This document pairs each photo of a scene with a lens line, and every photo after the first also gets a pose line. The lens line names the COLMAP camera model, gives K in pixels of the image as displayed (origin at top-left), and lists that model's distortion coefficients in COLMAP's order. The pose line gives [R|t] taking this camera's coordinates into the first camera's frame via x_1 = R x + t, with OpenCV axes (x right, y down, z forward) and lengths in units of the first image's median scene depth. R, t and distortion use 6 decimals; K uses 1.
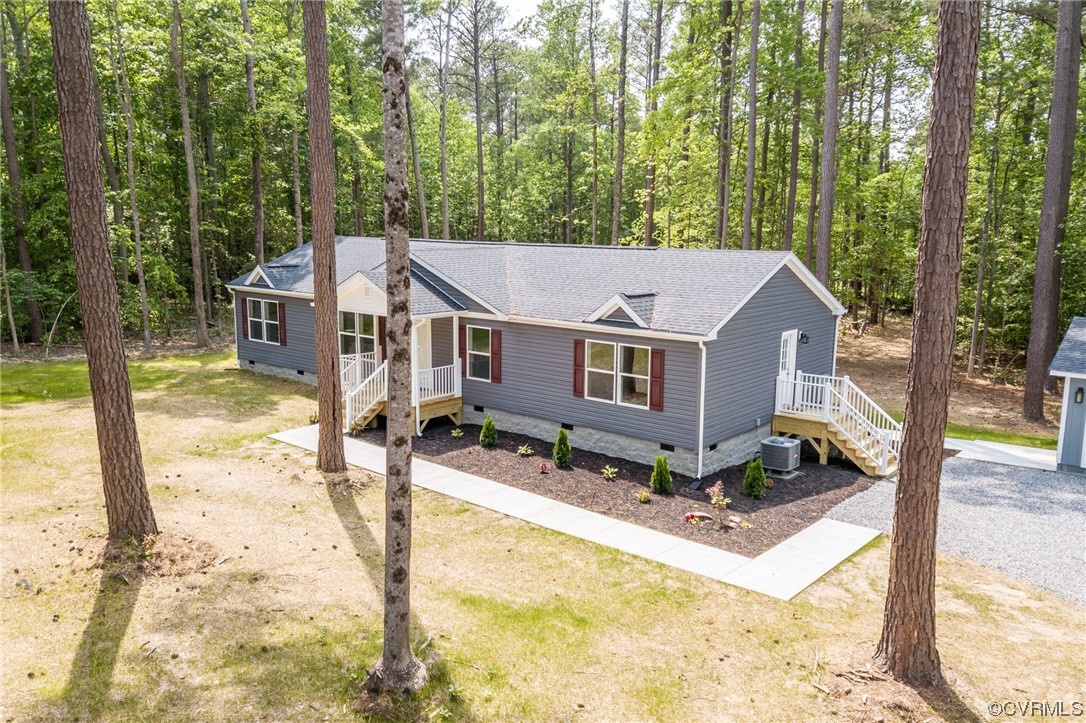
lens RADIAL K [[837.7, 0, 562.6], [0, 837.7, 349.8], [0, 0, 1]] dist [0.027203, 0.000775]
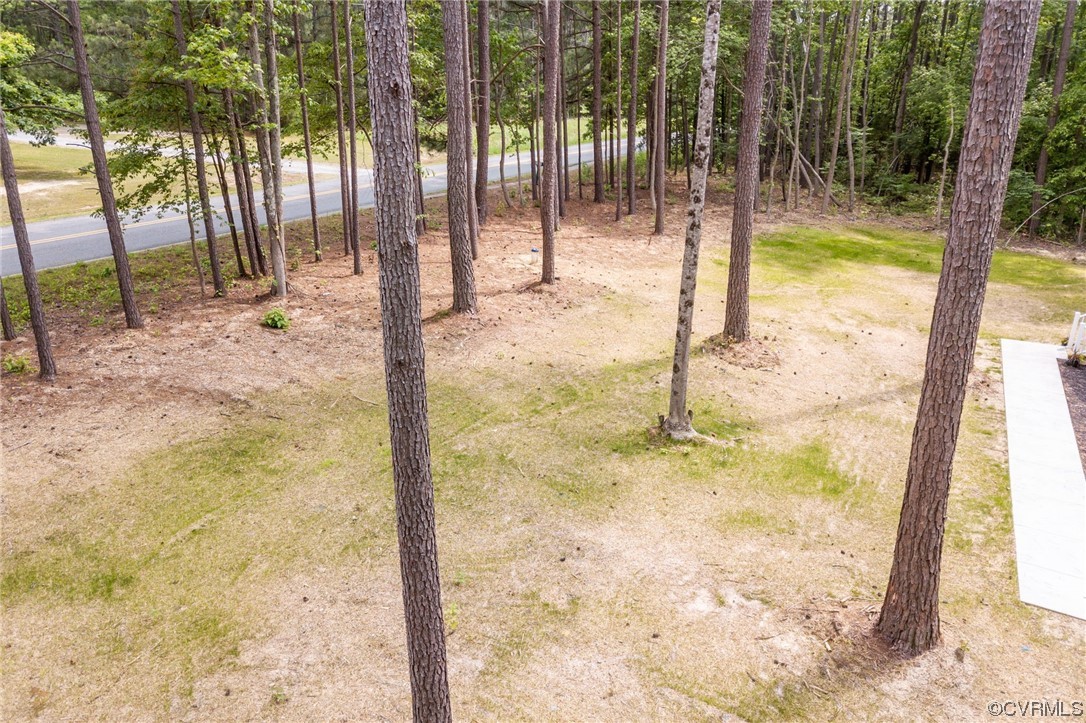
lens RADIAL K [[835.4, 0, 548.8], [0, 835.4, 359.0], [0, 0, 1]] dist [0.027019, -0.001449]
pose [[0.214549, 0.309771, -0.926289, 0.628232], [-0.174816, 0.945238, 0.275617, -0.084099], [0.960941, 0.102796, 0.256953, 0.144283]]
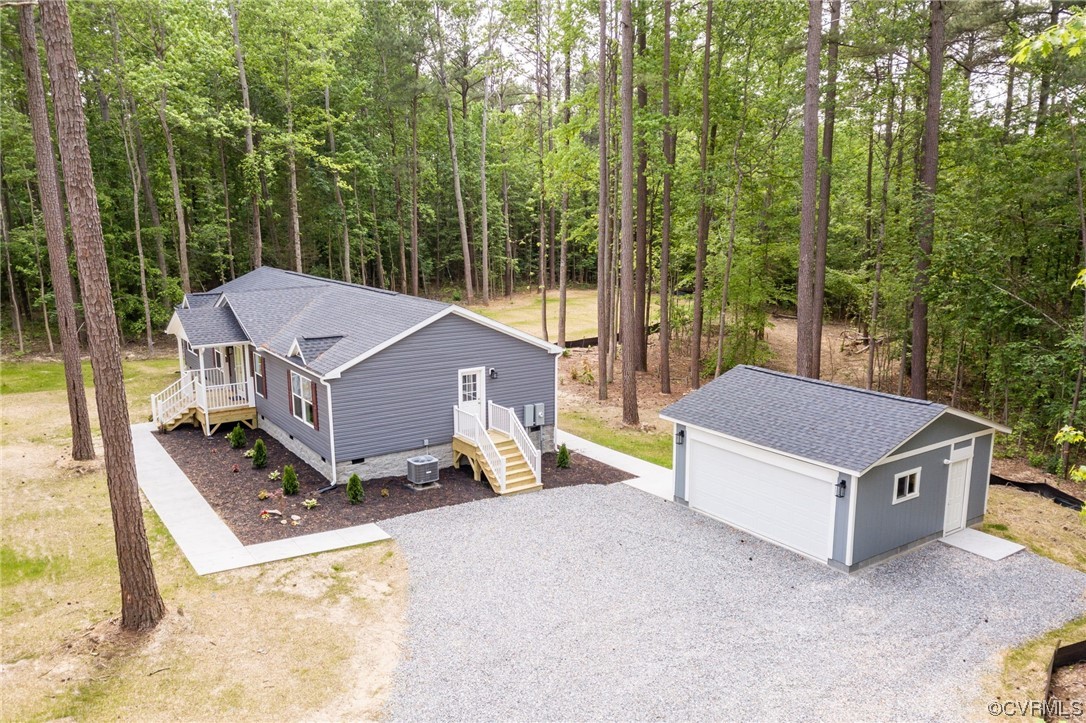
lens RADIAL K [[843.5, 0, 559.7], [0, 843.5, 378.0], [0, 0, 1]] dist [0.028805, -0.000804]
pose [[0.959377, 0.044563, -0.278584, 0.823245], [-0.030216, 0.997997, 0.055585, -0.089283], [0.280503, -0.044909, 0.958802, -0.131187]]
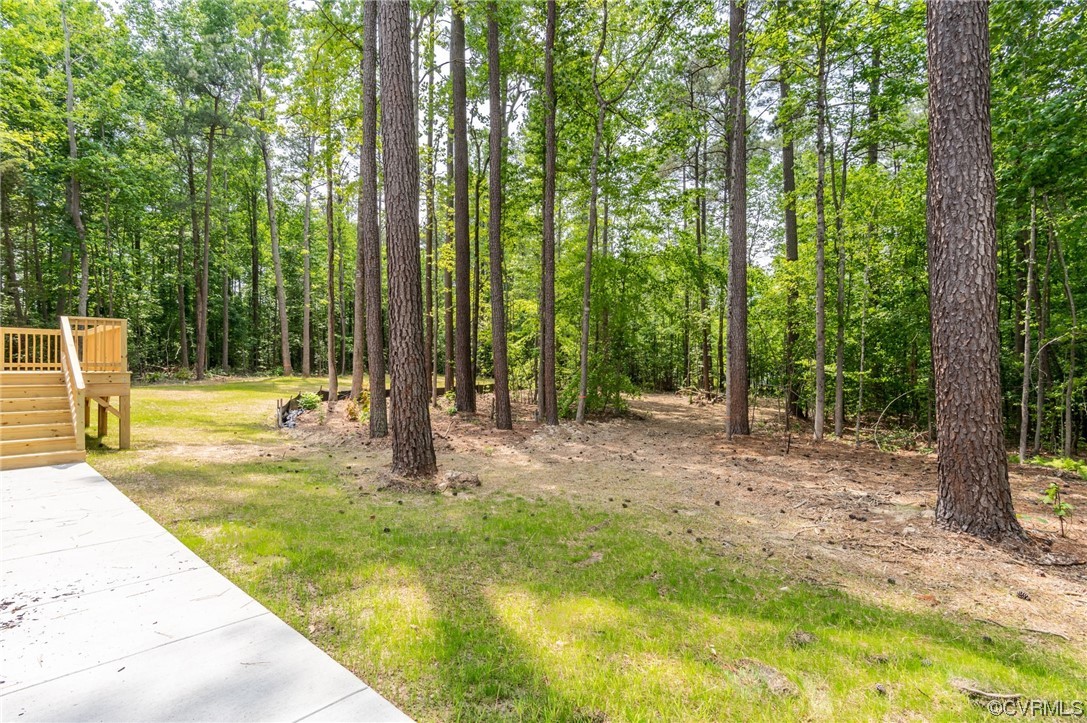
lens RADIAL K [[524.0, 0, 545.8], [0, 524.0, 367.3], [0, 0, 1]] dist [0.020340, 0.000059]
pose [[0.997257, -0.012057, -0.073033, 0.617914], [0.000695, 0.988126, -0.153641, 0.073847], [0.074019, 0.153169, 0.985424, 1.150318]]
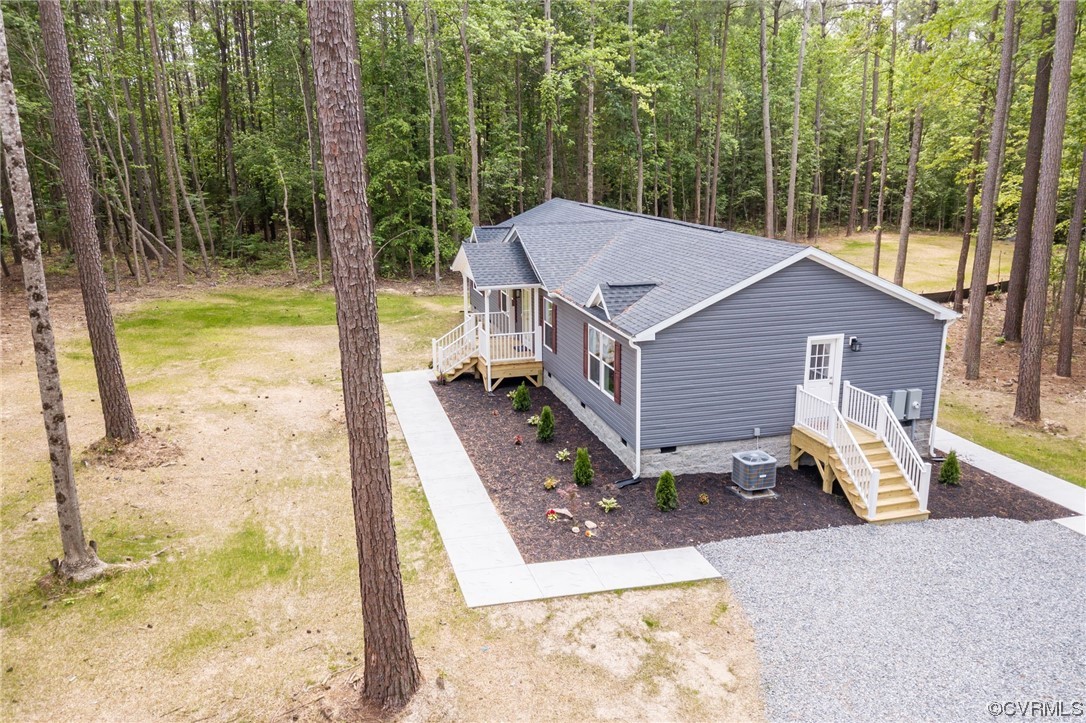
lens RADIAL K [[837.7, 0, 562.6], [0, 837.7, 349.8], [0, 0, 1]] dist [0.027203, 0.000775]
pose [[0.826361, 0.118588, -0.550513, 0.597073], [-0.071269, 0.991739, 0.106654, -0.092052], [0.558613, -0.048900, 0.827986, 0.142061]]
